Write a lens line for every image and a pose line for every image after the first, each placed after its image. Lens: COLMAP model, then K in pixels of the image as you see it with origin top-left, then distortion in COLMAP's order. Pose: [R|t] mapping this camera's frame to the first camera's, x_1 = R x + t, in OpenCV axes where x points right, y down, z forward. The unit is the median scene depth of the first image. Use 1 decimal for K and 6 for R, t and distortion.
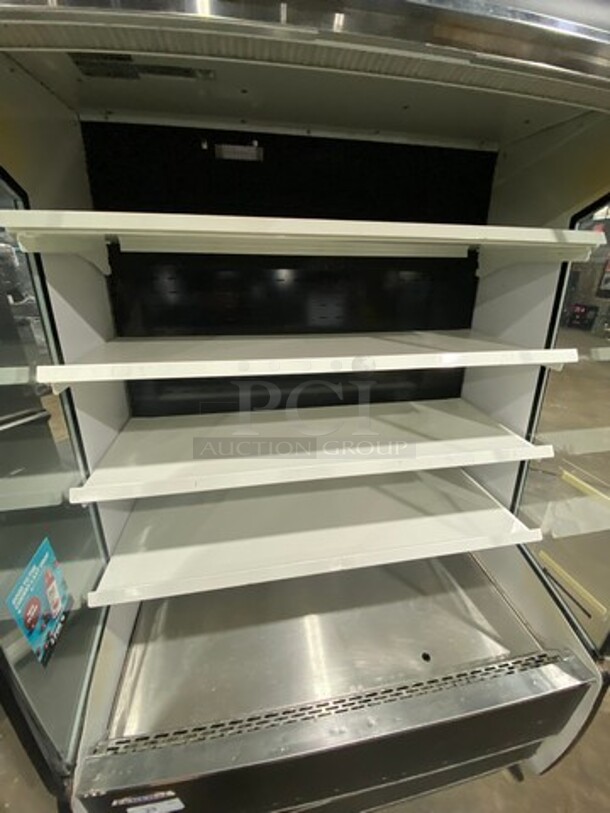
lens RADIAL K [[329.8, 0, 305.0], [0, 329.8, 406.5], [0, 0, 1]] dist [-0.023831, -0.000049]
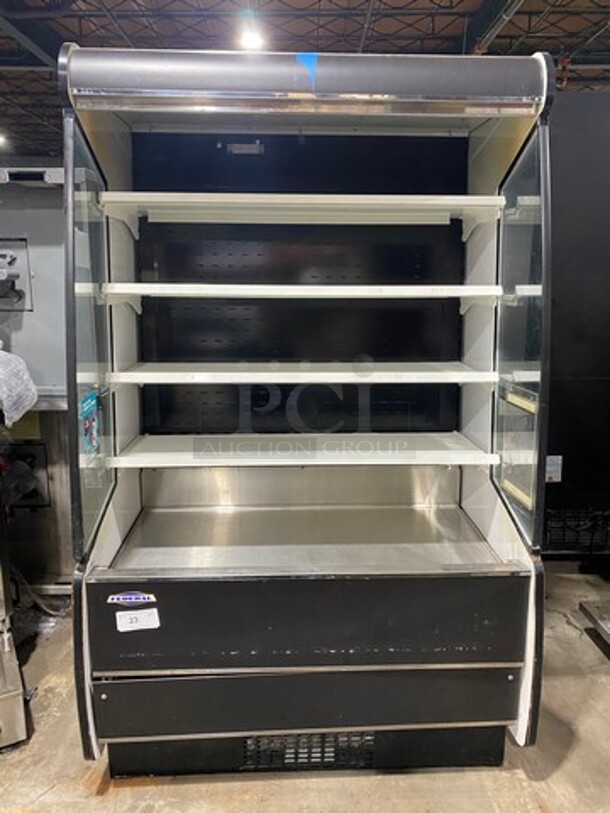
lens RADIAL K [[628.1, 0, 305.0], [0, 628.1, 406.5], [0, 0, 1]] dist [-0.001849, -0.001040]
pose [[0.990483, 0.018612, -0.136368, 0.382015], [-0.046898, 0.977160, -0.207265, 0.703657], [0.129396, 0.211688, 0.968734, -1.138893]]
